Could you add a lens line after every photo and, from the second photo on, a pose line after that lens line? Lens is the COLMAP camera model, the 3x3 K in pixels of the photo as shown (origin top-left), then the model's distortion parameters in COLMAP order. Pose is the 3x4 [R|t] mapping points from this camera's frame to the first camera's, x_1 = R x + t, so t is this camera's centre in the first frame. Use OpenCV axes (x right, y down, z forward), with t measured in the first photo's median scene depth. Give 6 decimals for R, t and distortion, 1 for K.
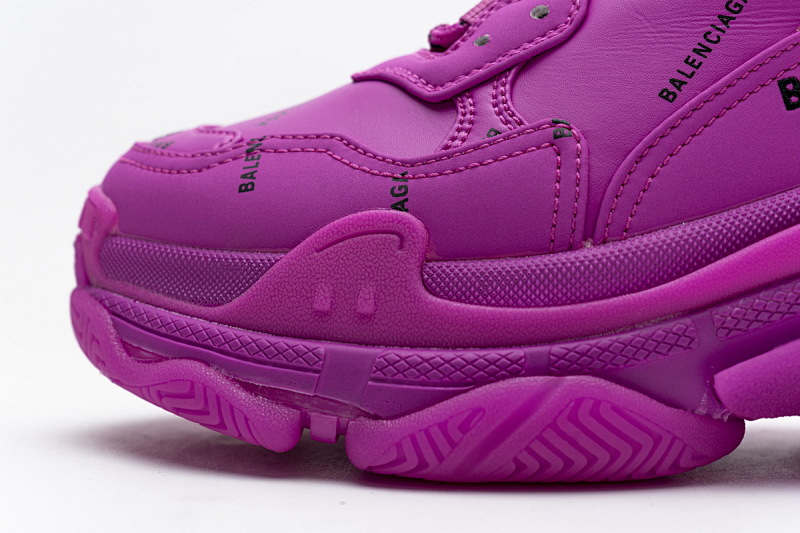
lens RADIAL K [[1563.3, 0, 406.5], [0, 1563.3, 261.9], [0, 0, 1]] dist [0.011882, 0.000000]
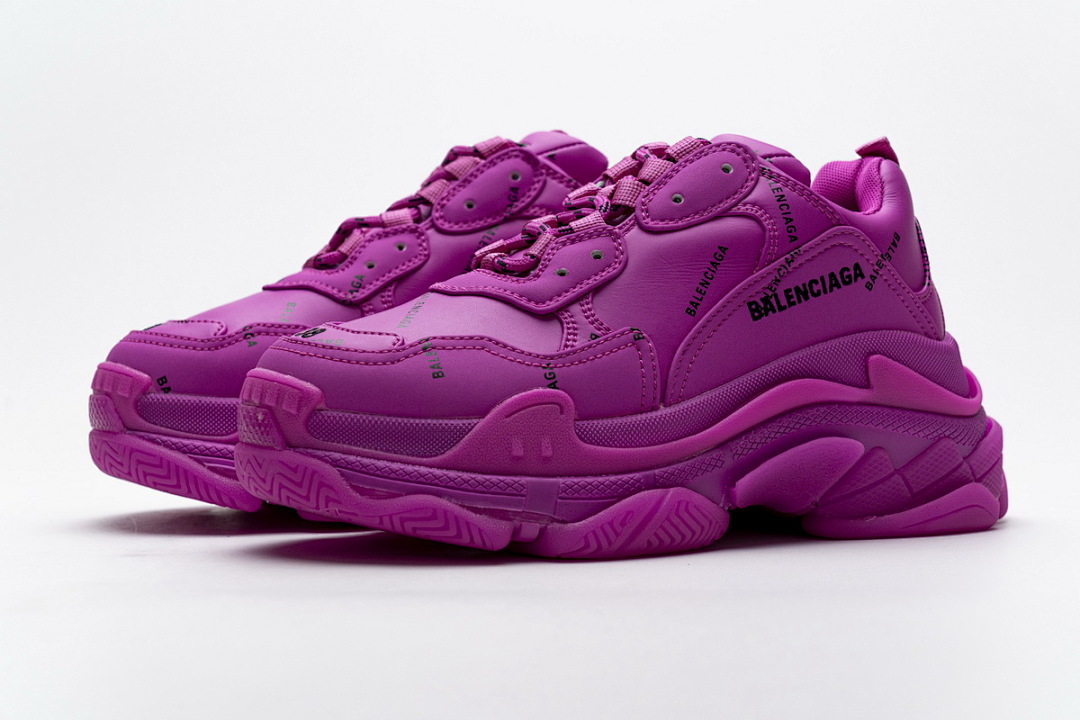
lens RADIAL K [[2110.5, 0, 545.4], [0, 2110.5, 362.5], [0, 0, 1]] dist [0.011882, 0.000000]
pose [[0.835732, -0.025784, 0.548532, -1.152687], [0.027973, 0.999599, 0.004368, -0.067997], [-0.548425, 0.011694, 0.836118, -0.738061]]
